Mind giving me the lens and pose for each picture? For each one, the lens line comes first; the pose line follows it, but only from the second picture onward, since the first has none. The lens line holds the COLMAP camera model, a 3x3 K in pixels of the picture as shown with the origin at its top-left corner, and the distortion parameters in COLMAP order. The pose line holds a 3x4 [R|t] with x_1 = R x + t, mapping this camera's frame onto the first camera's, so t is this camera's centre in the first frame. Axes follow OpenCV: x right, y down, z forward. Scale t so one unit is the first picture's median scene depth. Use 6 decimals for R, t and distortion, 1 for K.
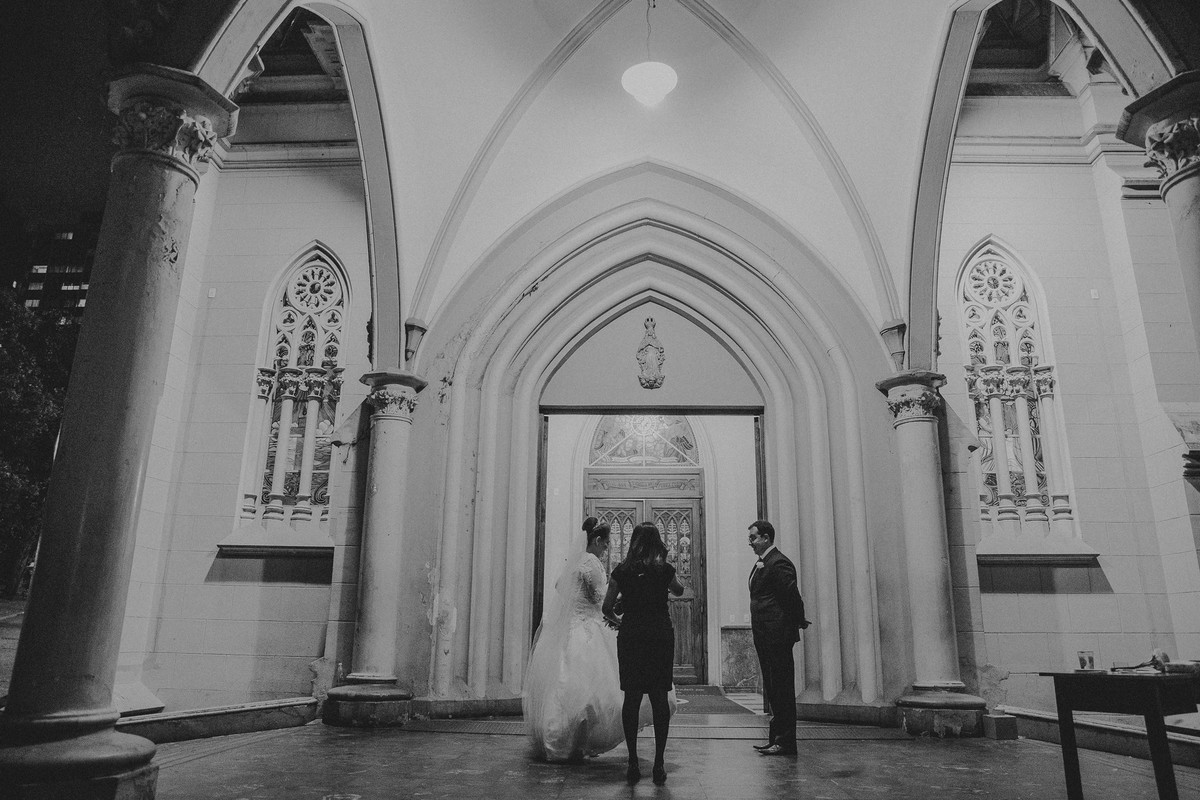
lens RADIAL K [[868.3, 0, 600.0], [0, 868.3, 400.0], [0, 0, 1]] dist [-0.119046, 0.103660]
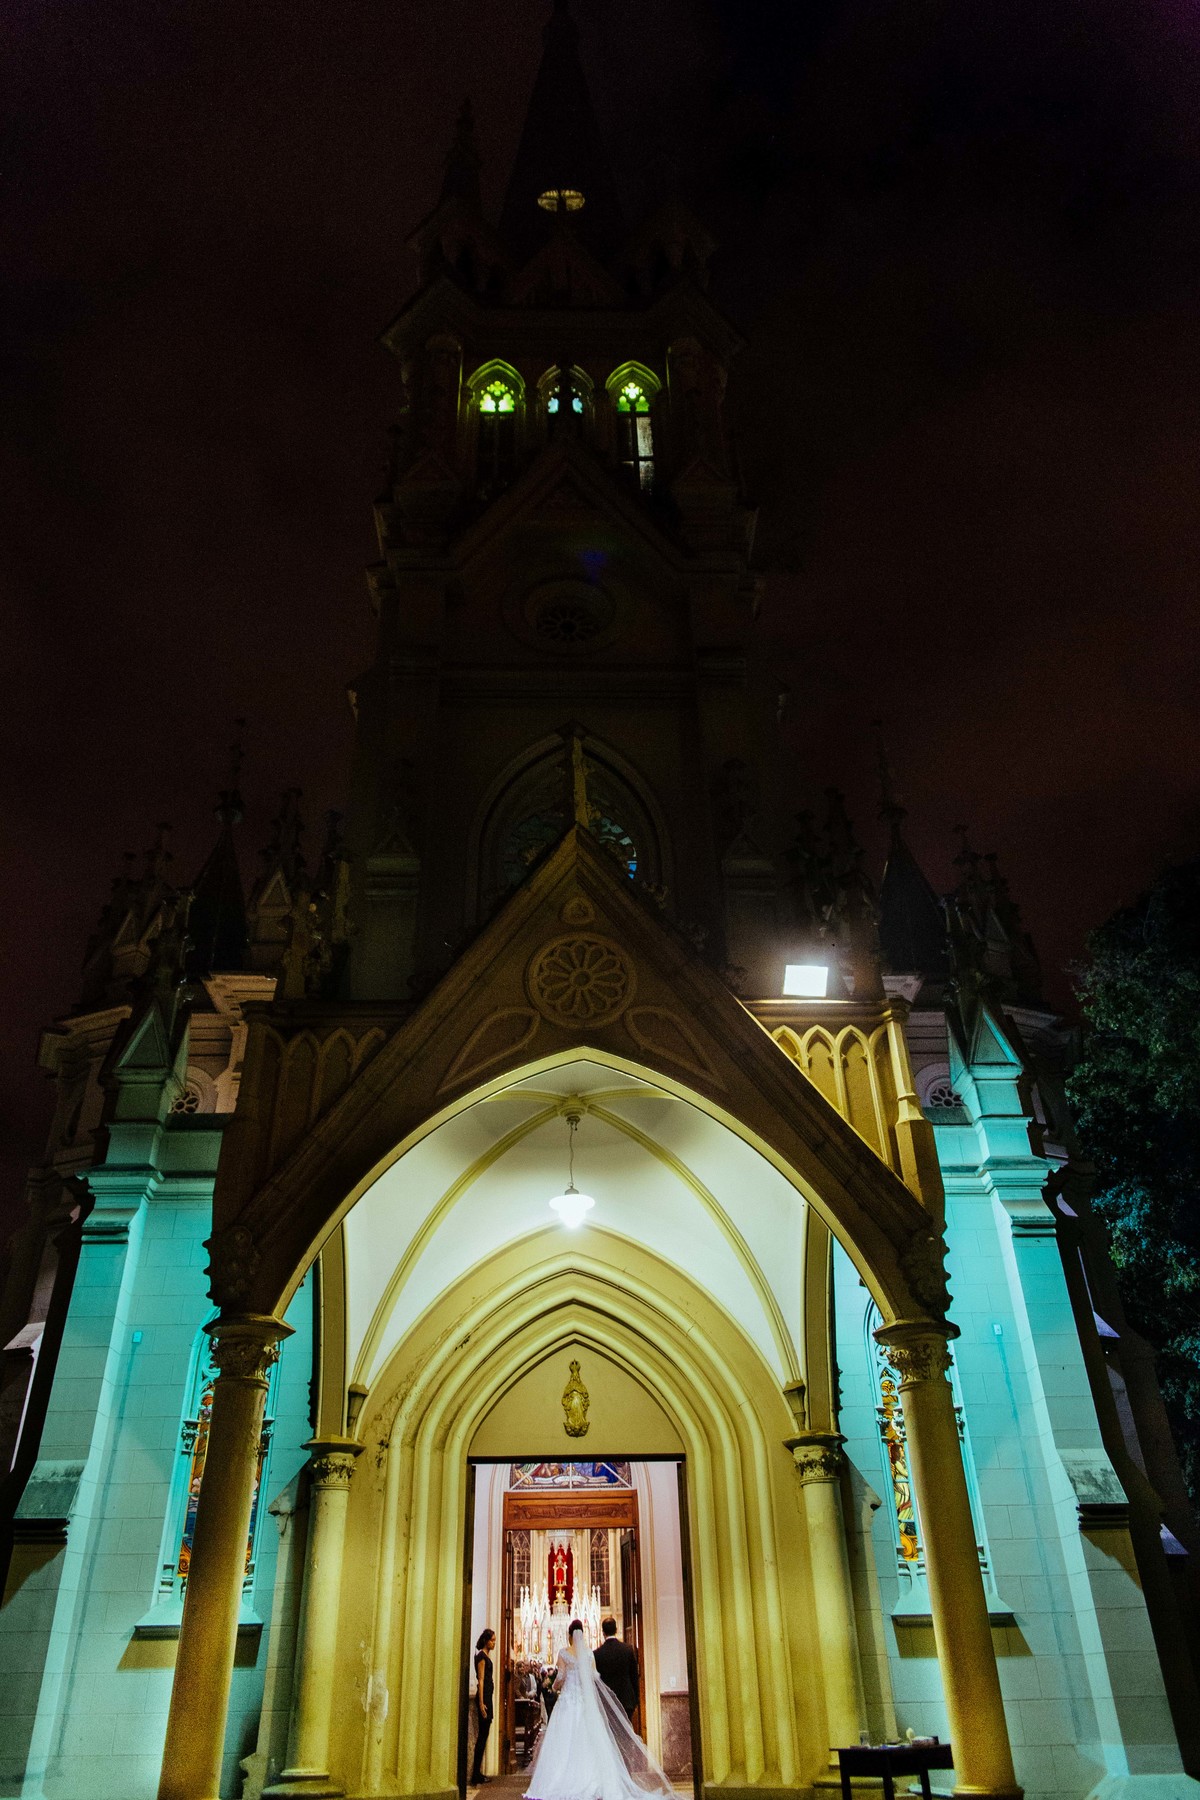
lens RADIAL K [[1237.6, 0, 593.4], [0, 1237.6, 901.0], [0, 0, 1]] dist [0.005980, -0.015140]
pose [[0.997663, 0.007621, 0.067898, -0.028495], [0.012806, 0.955289, -0.295397, -0.204421], [-0.067113, 0.295576, 0.952959, -0.654626]]
